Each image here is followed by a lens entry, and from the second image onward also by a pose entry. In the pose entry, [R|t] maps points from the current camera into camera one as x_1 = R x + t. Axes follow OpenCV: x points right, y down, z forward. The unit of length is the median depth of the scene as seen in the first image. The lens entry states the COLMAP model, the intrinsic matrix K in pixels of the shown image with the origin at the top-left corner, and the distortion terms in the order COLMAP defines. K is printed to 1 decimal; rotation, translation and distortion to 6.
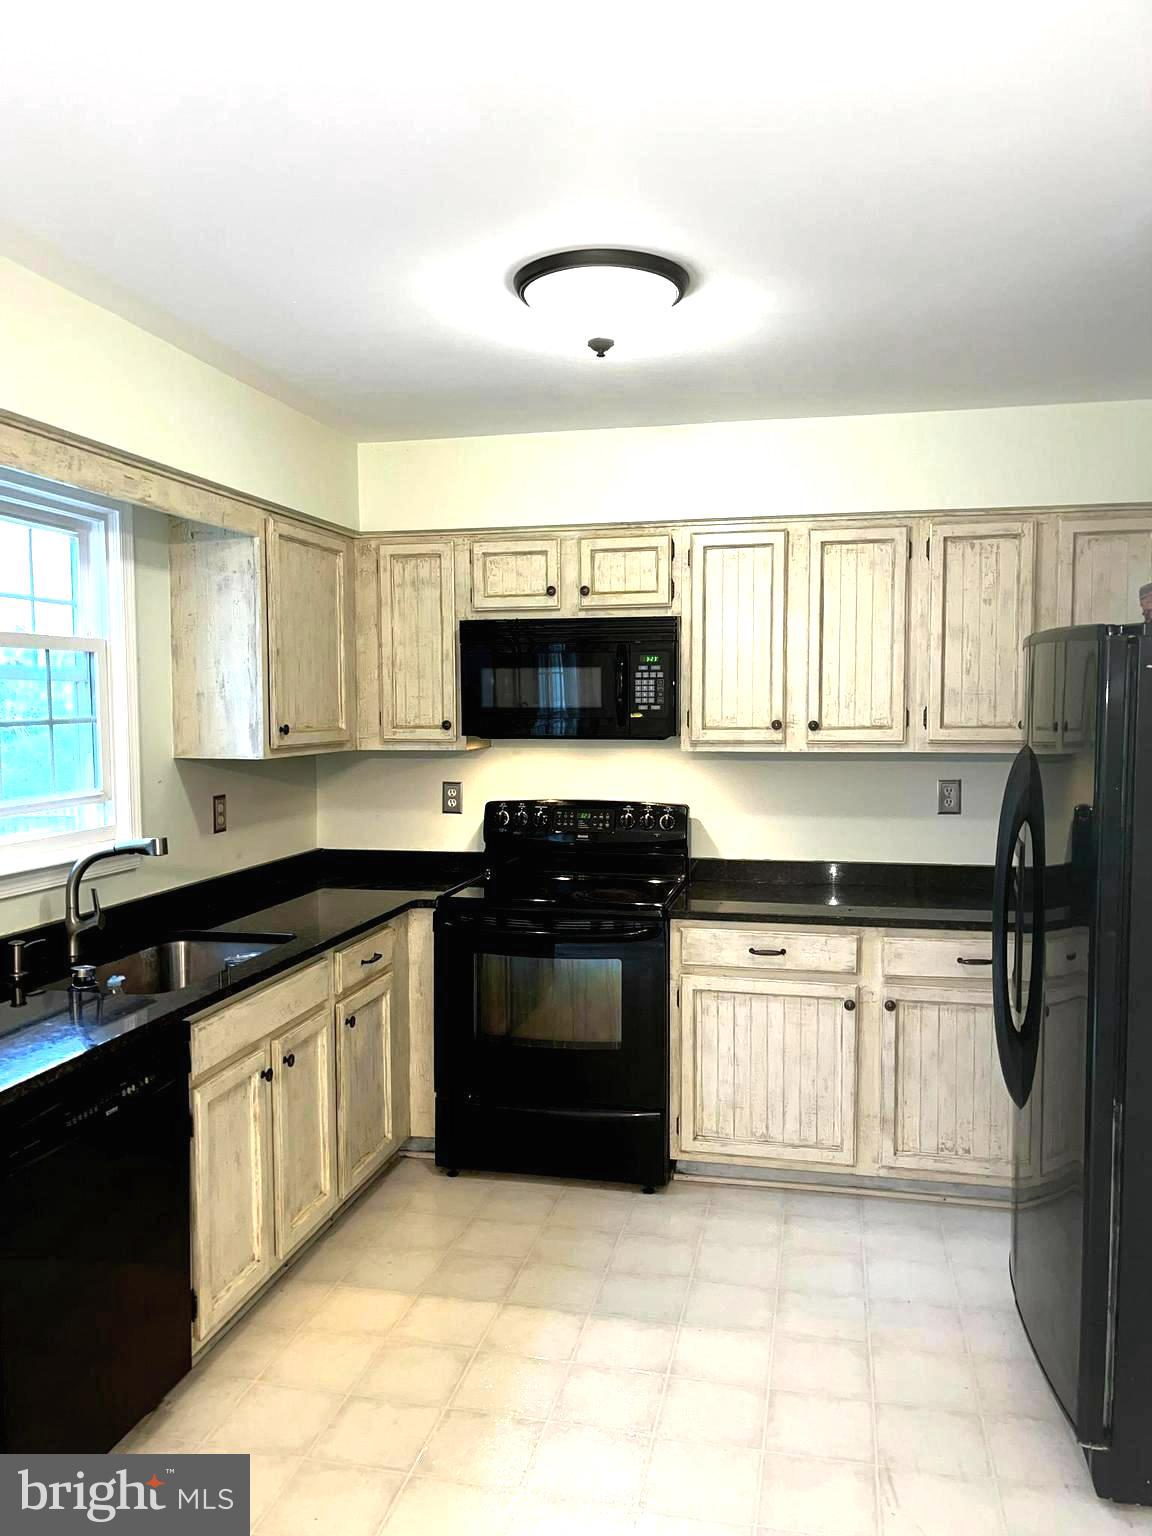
lens RADIAL K [[1160.8, 0, 576.0], [0, 1160.8, 768.0], [0, 0, 1]] dist [0.034952, -0.087389]
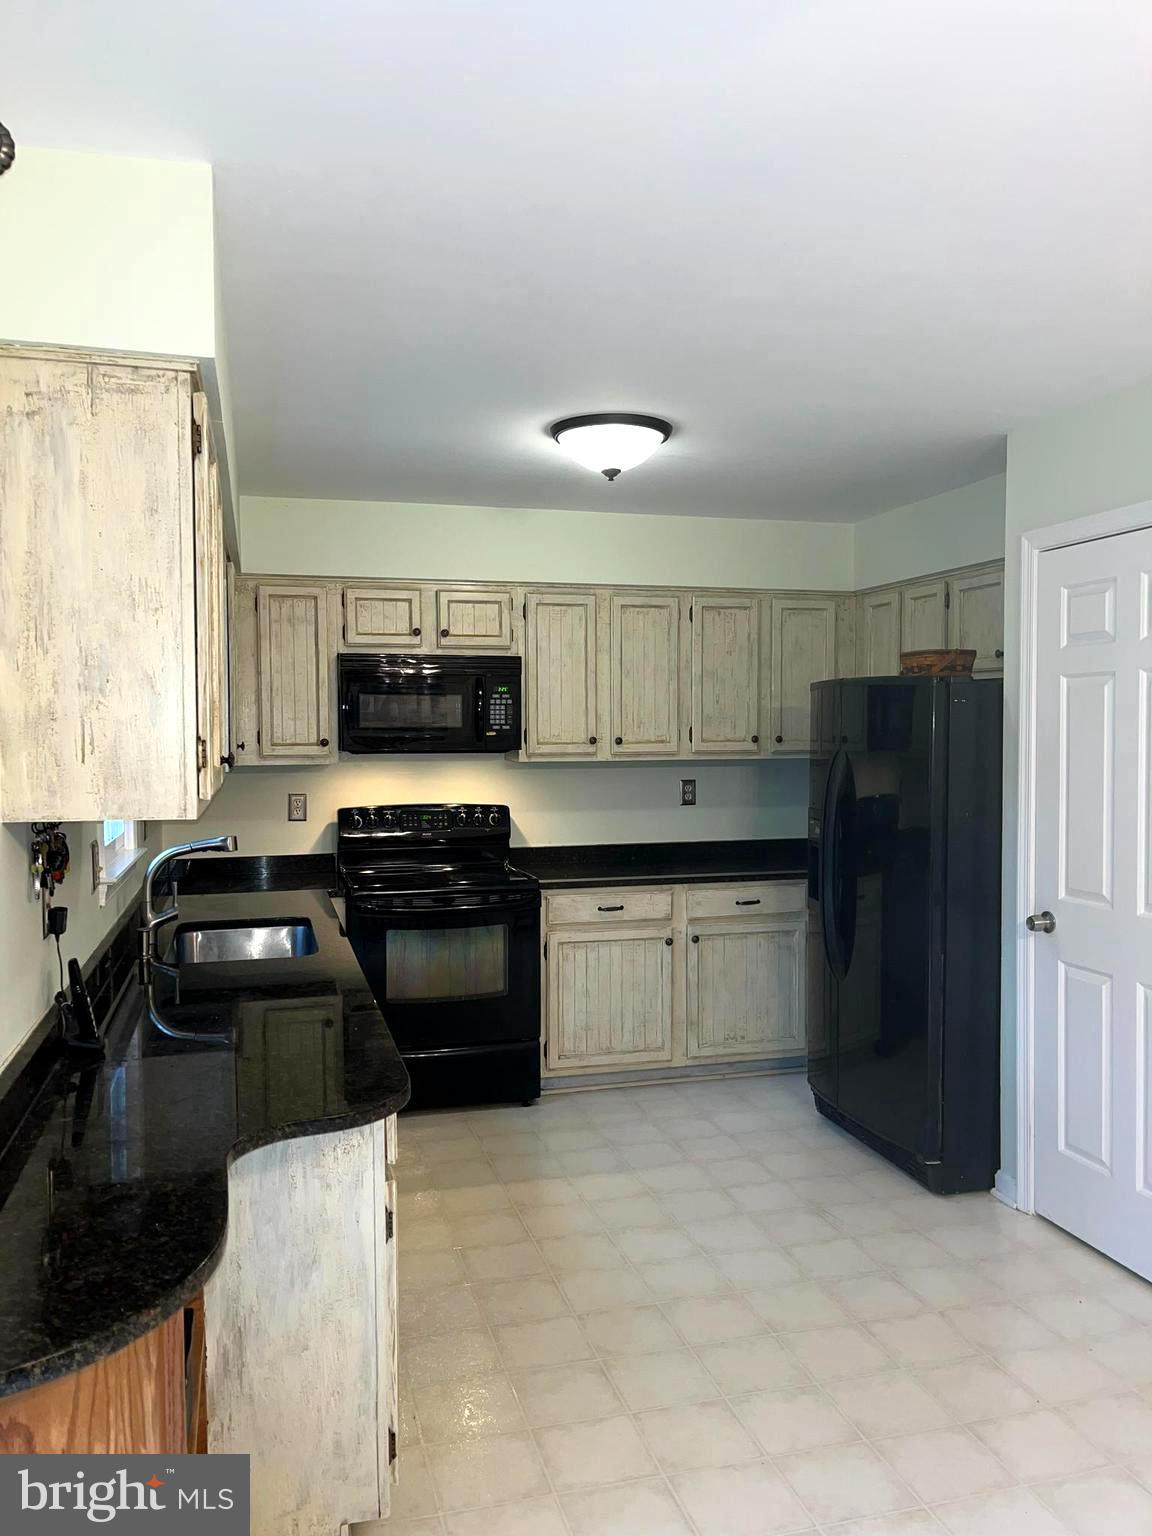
lens RADIAL K [[1160.8, 0, 576.0], [0, 1160.8, 768.0], [0, 0, 1]] dist [0.034952, -0.087389]
pose [[0.883588, -0.016193, 0.467984, -0.461846], [0.027222, 0.999488, -0.016814, 0.015917], [-0.467473, 0.027596, 0.883577, -0.157963]]
